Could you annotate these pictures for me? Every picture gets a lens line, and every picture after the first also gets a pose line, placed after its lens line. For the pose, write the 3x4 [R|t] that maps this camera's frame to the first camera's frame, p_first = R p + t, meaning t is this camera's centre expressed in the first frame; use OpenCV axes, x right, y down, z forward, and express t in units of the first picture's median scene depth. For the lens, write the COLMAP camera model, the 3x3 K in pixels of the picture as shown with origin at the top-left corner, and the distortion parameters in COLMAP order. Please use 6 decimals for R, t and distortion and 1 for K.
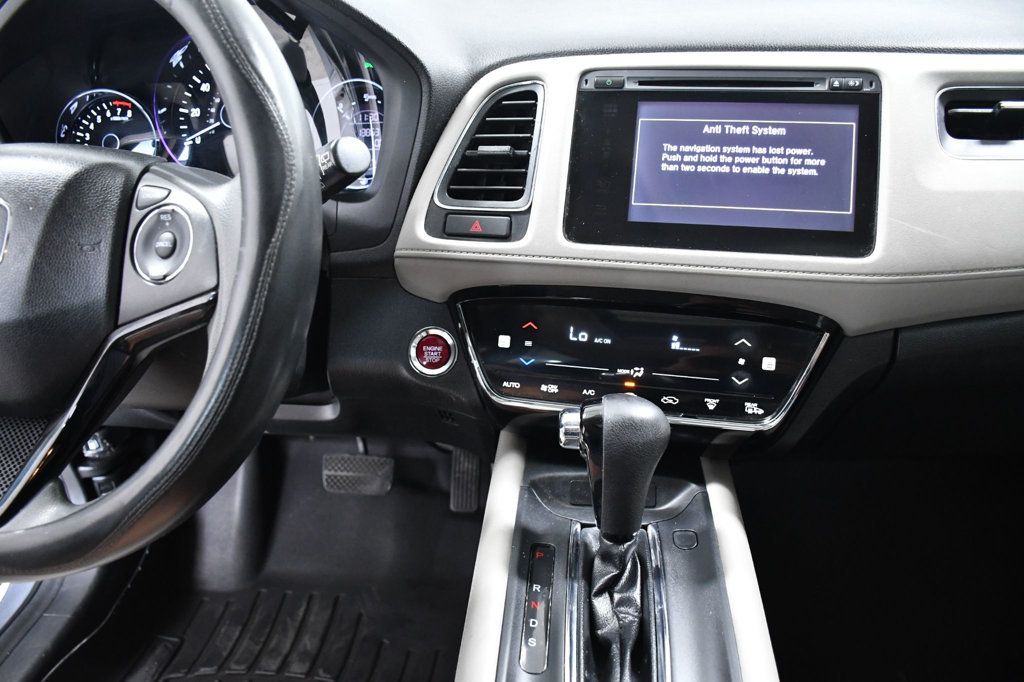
lens RADIAL K [[806.3, 0, 512.0], [0, 806.3, 341.0], [0, 0, 1]] dist [-0.141978, 0.086175]
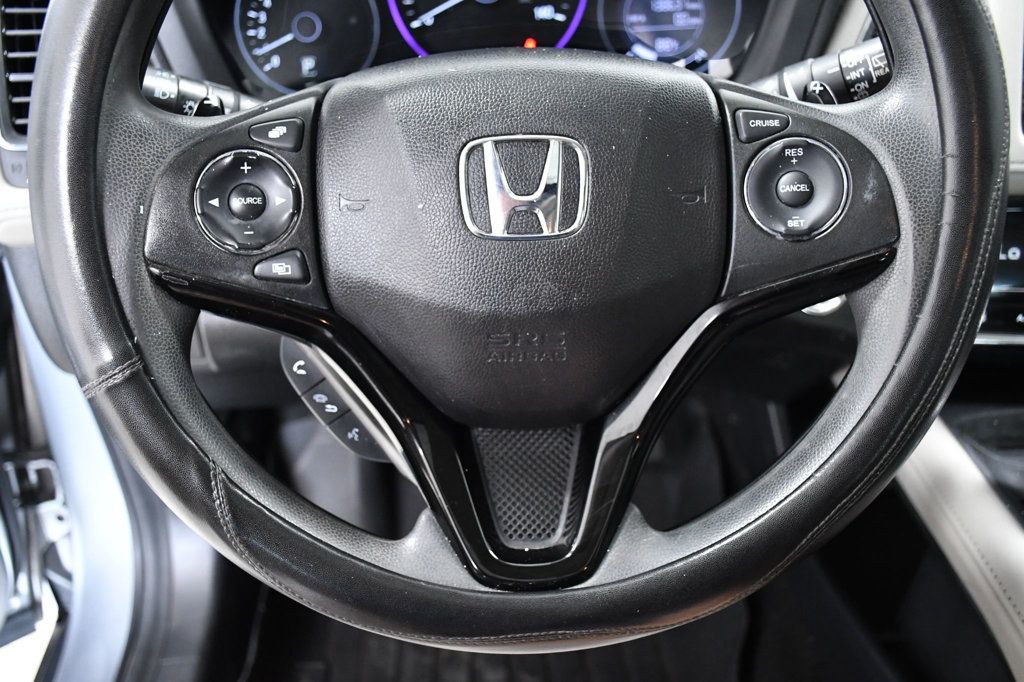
lens RADIAL K [[1015.3, 0, 512.0], [0, 1015.3, 341.0], [0, 0, 1]] dist [-0.083392, -0.002351]
pose [[0.985278, -0.095574, 0.141746, -0.652322], [0.080237, 0.990662, 0.110234, -0.075627], [-0.150958, -0.097238, 0.983746, 0.024319]]
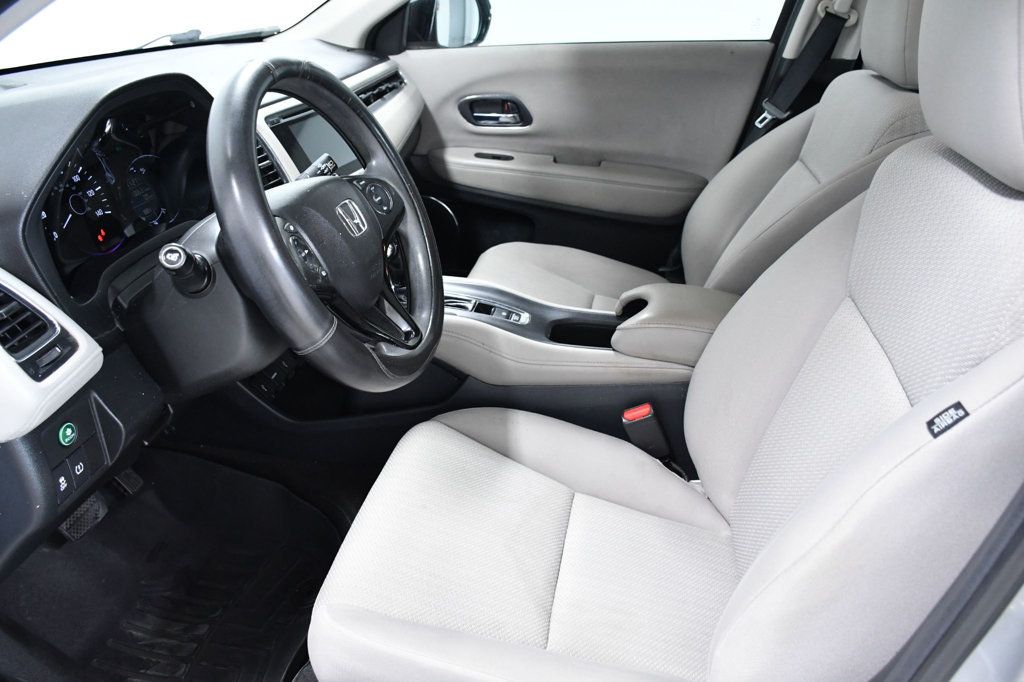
lens RADIAL K [[806.3, 0, 512.0], [0, 806.3, 341.0], [0, 0, 1]] dist [-0.141978, 0.086175]
pose [[0.062915, -0.412720, 0.908683, -1.983675], [0.426148, 0.834421, 0.349485, -0.307512], [-0.902463, 0.365245, 0.228378, 0.173694]]
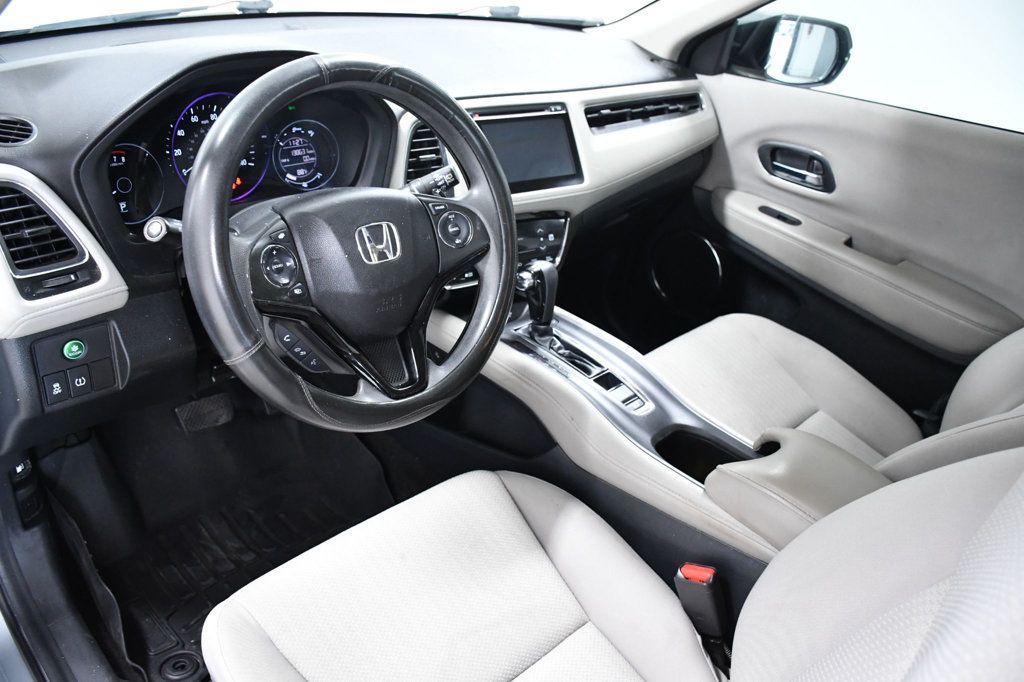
lens RADIAL K [[806.3, 0, 512.0], [0, 806.3, 341.0], [0, 0, 1]] dist [-0.141978, 0.086175]
pose [[0.617309, -0.294035, 0.729708, -1.463970], [0.217396, 0.955169, 0.200974, -0.169810], [-0.756088, 0.034573, 0.653556, -0.379888]]
